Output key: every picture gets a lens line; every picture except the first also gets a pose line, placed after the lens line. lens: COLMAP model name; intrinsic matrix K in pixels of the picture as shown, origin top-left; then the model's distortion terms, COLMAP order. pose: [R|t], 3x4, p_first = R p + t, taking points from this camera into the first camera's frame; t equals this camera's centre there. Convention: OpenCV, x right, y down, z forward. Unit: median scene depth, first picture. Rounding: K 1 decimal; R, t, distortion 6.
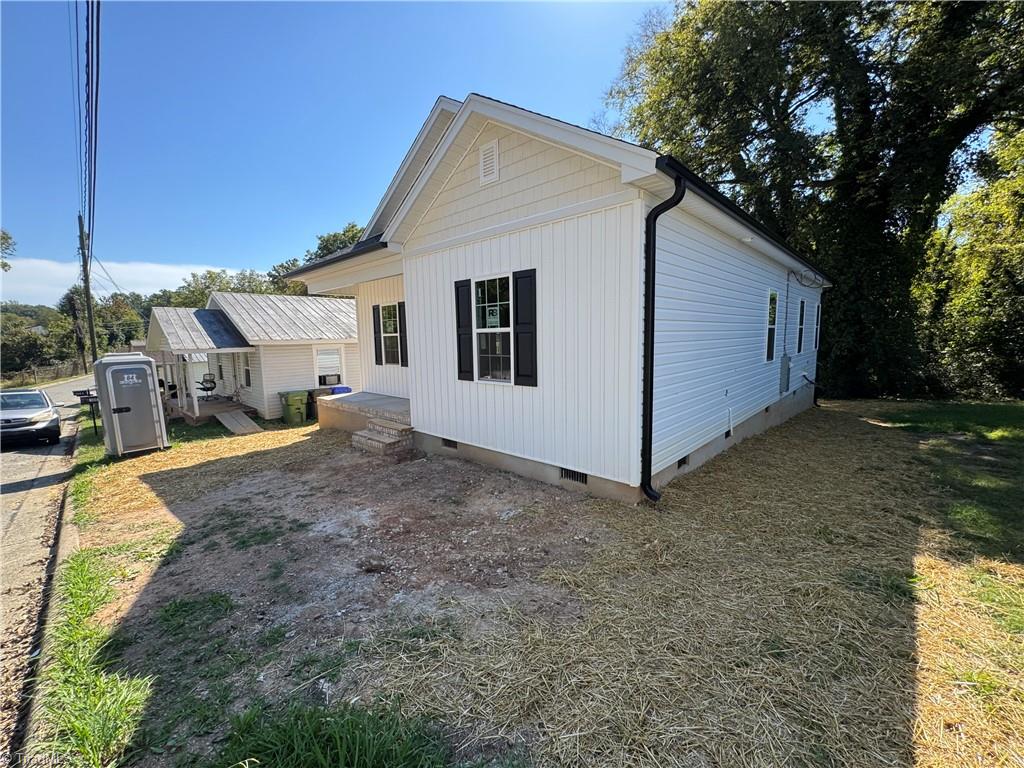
lens RADIAL K [[412.7, 0, 511.4], [0, 412.7, 386.3], [0, 0, 1]] dist [0.002856, -0.000029]
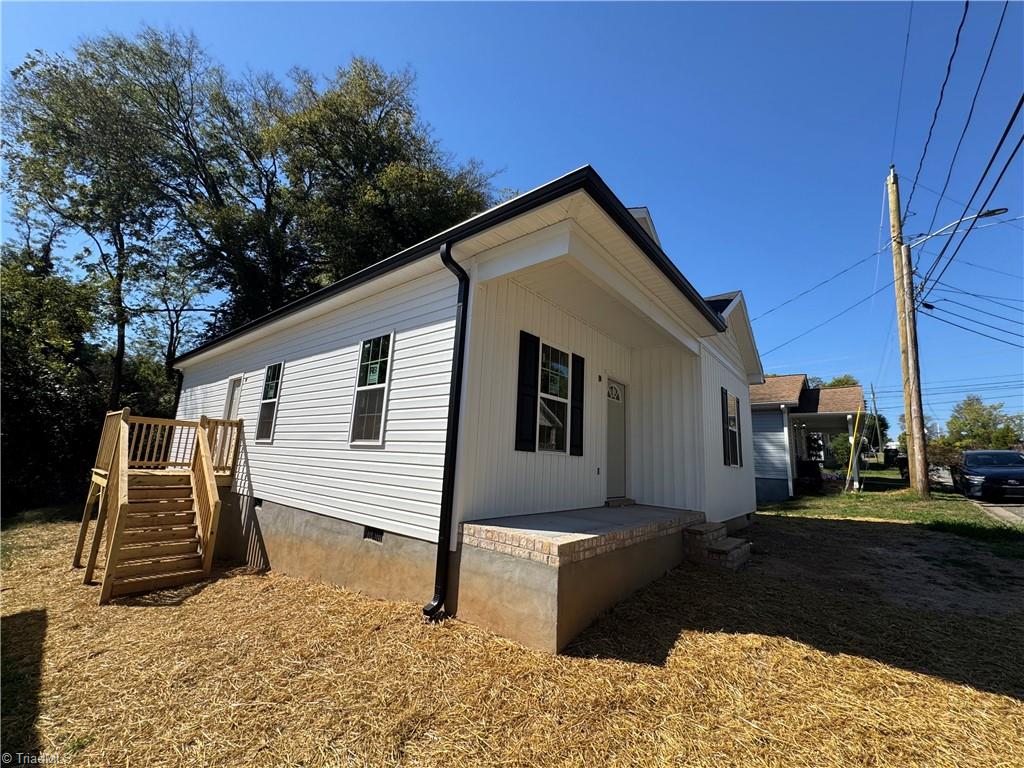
lens RADIAL K [[412.7, 0, 510.4], [0, 412.7, 386.5], [0, 0, 1]] dist [0.002856, -0.000029]
pose [[-0.060316, 0.197232, 0.978500, -1.035084], [0.067874, 0.978826, -0.193114, 0.018066], [-0.995869, 0.054767, -0.072425, 1.216736]]
